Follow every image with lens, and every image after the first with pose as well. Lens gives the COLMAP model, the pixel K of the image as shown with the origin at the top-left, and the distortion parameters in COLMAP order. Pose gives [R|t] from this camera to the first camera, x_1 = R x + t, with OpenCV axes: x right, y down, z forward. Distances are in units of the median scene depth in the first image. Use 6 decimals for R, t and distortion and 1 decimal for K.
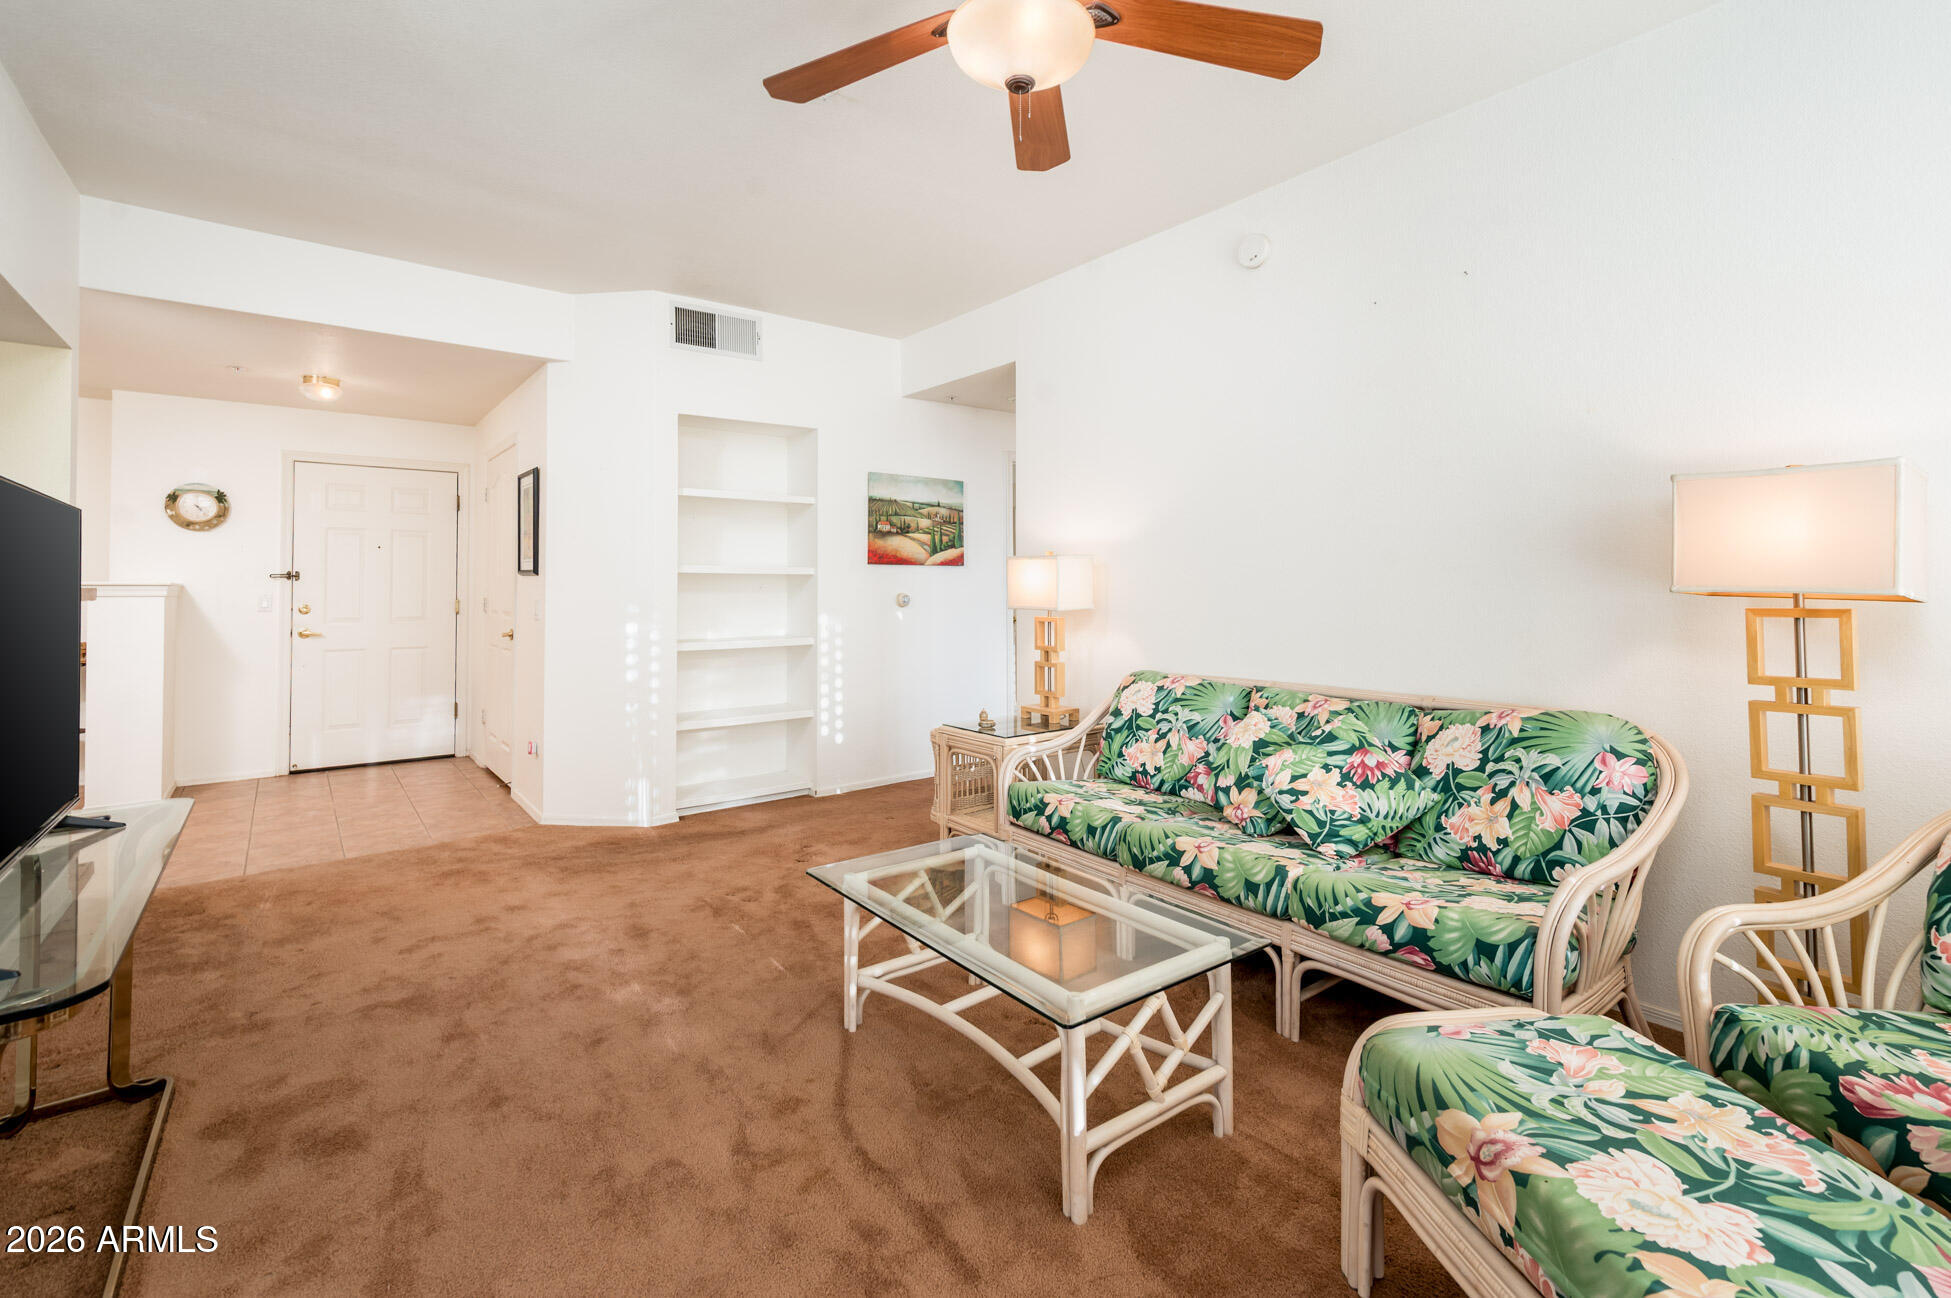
lens RADIAL K [[864.1, 0, 974.0], [0, 864.1, 565.6], [0, 0, 1]] dist [-0.001062, 0.002742]
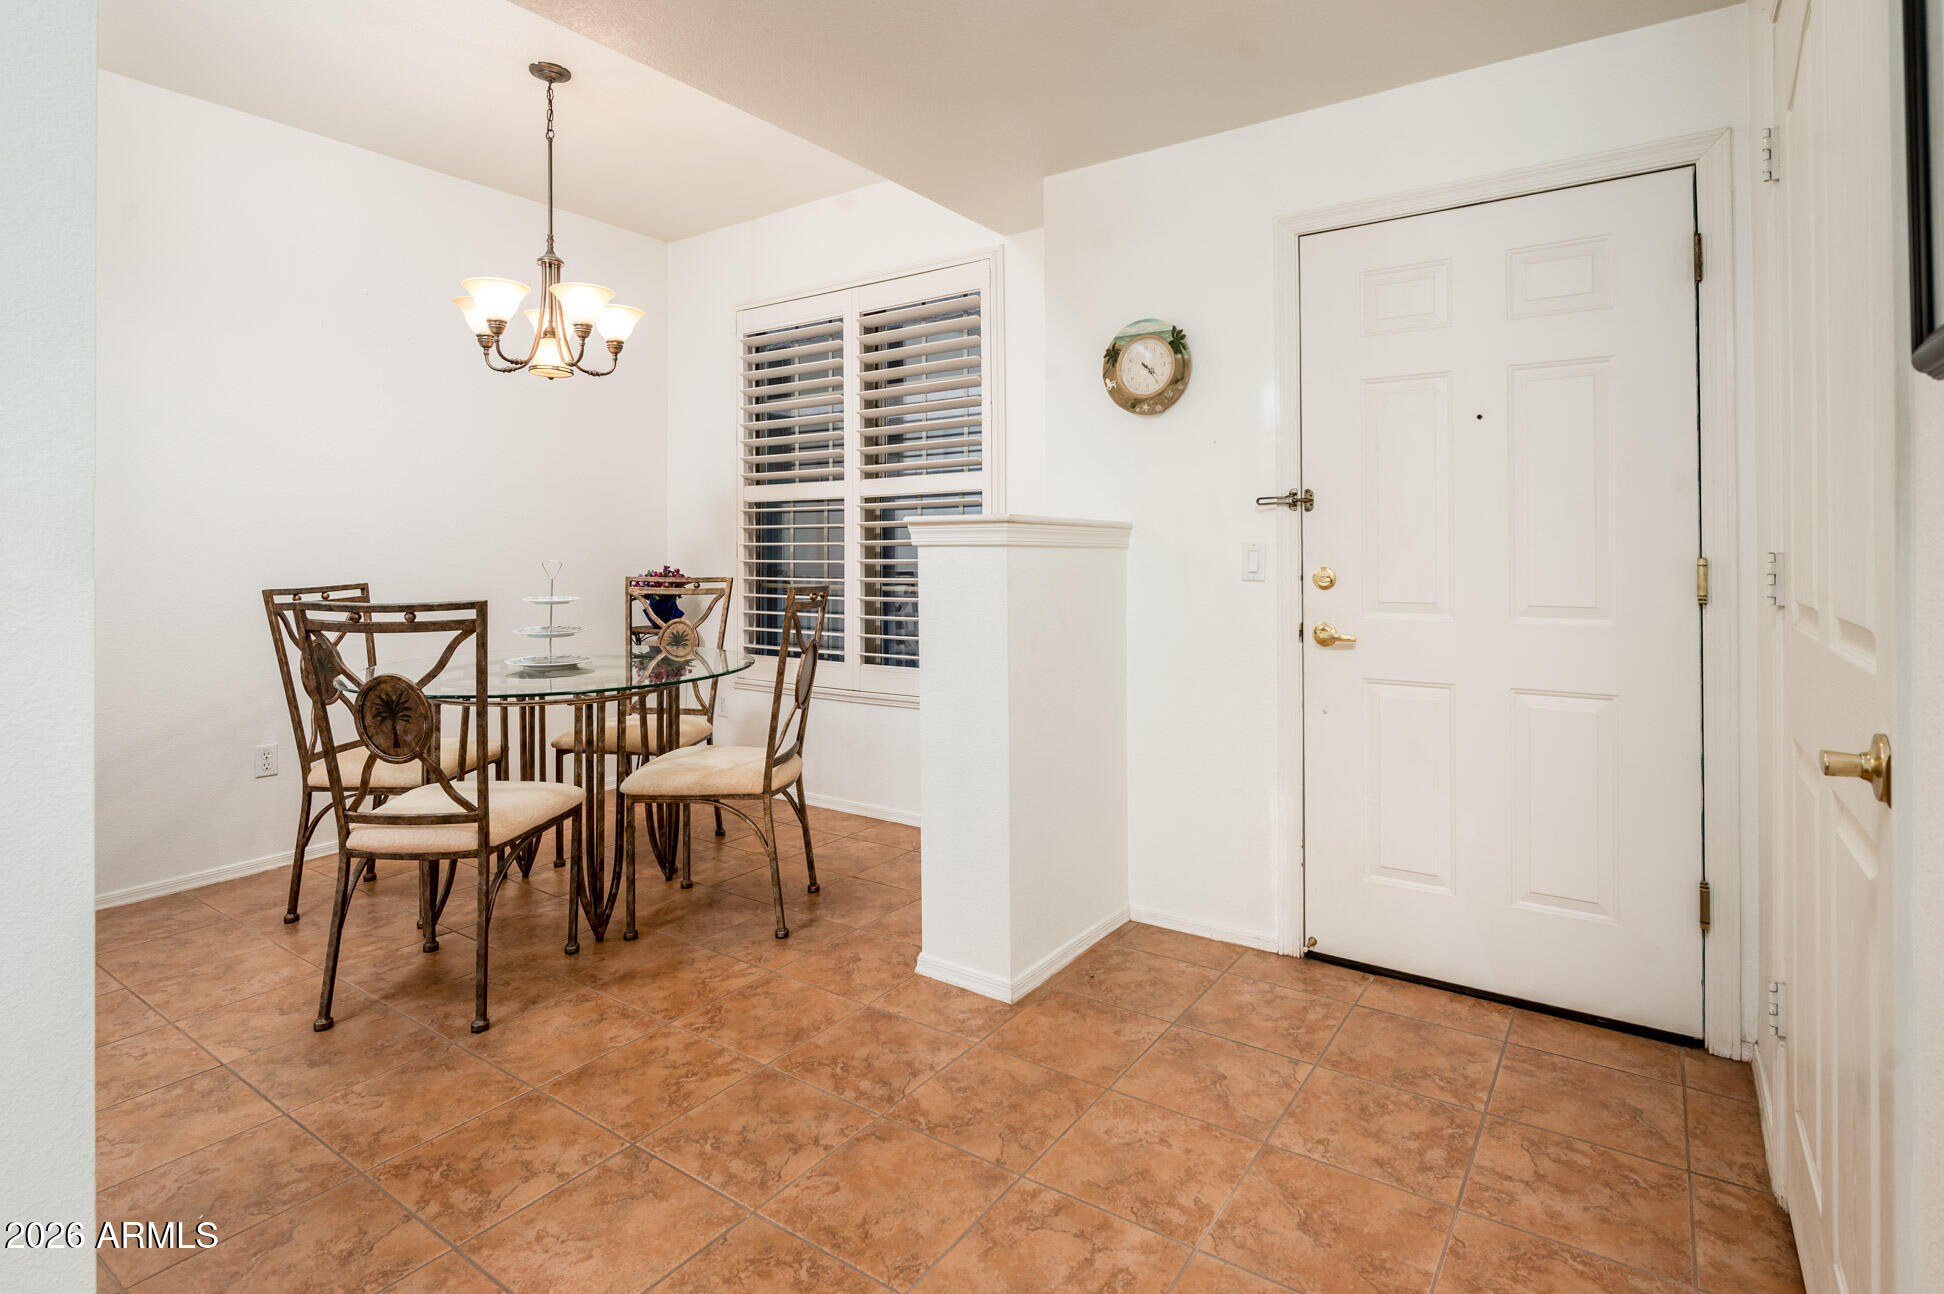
lens RADIAL K [[977.0, 0, 999.5], [0, 977.0, 548.8], [0, 0, 1]] dist [-0.004391, -0.000246]
pose [[0.309511, 0.000336, -0.950896, -0.810661], [0.030149, 0.999494, 0.010167, 0.059169], [0.950418, -0.031815, 0.309344, 1.547785]]
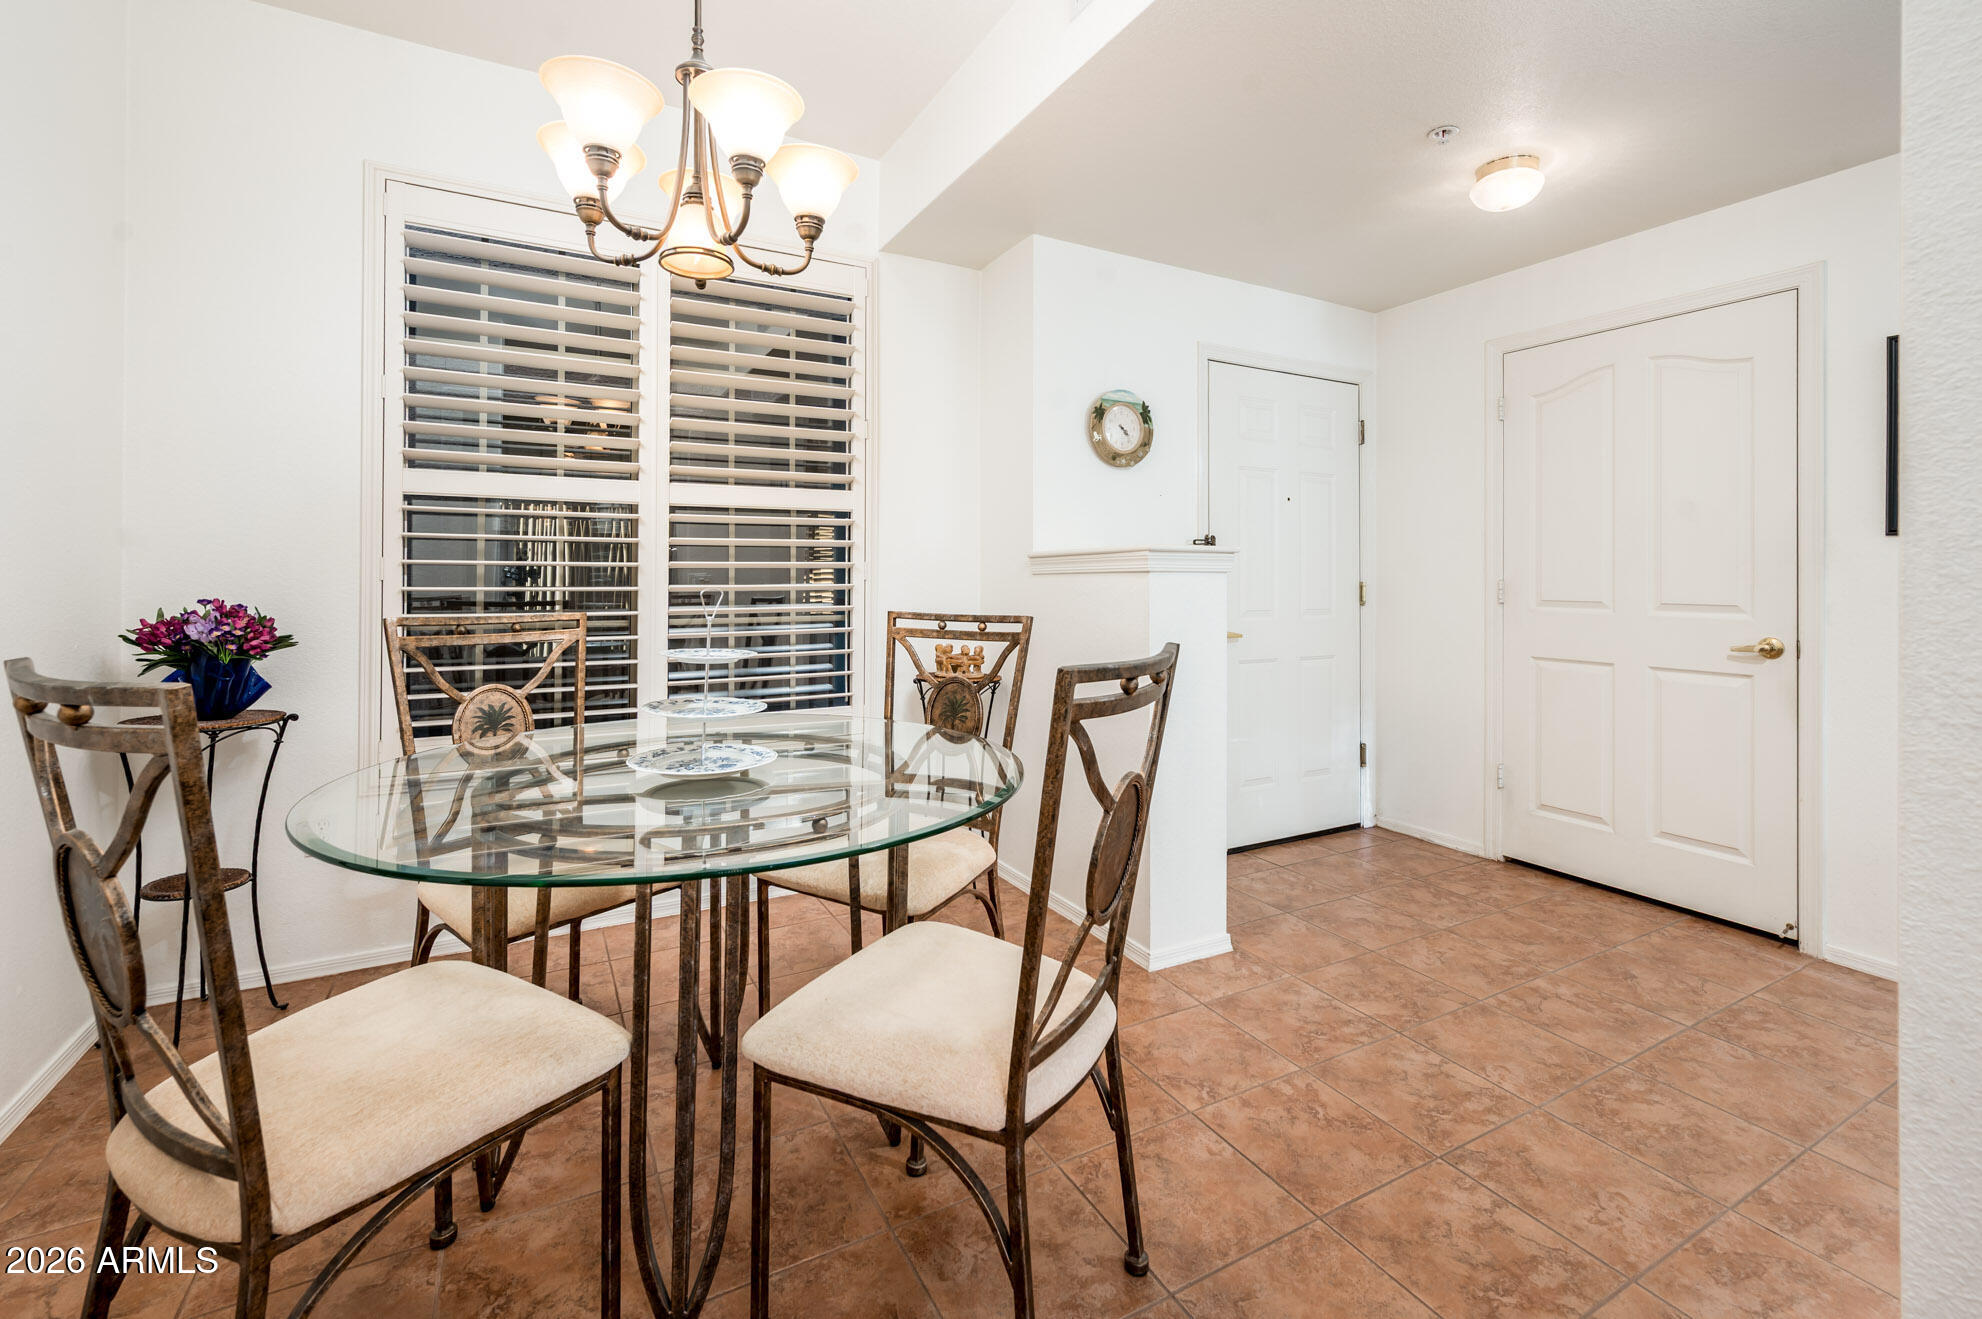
lens RADIAL K [[853.2, 0, 1009.1], [0, 853.2, 581.9], [0, 0, 1]] dist [-0.000824, 0.000271]
pose [[0.988675, 0.007125, -0.149904, -1.845048], [-0.002286, 0.999471, 0.032430, 0.044293], [0.150055, -0.031720, 0.988169, 0.801671]]
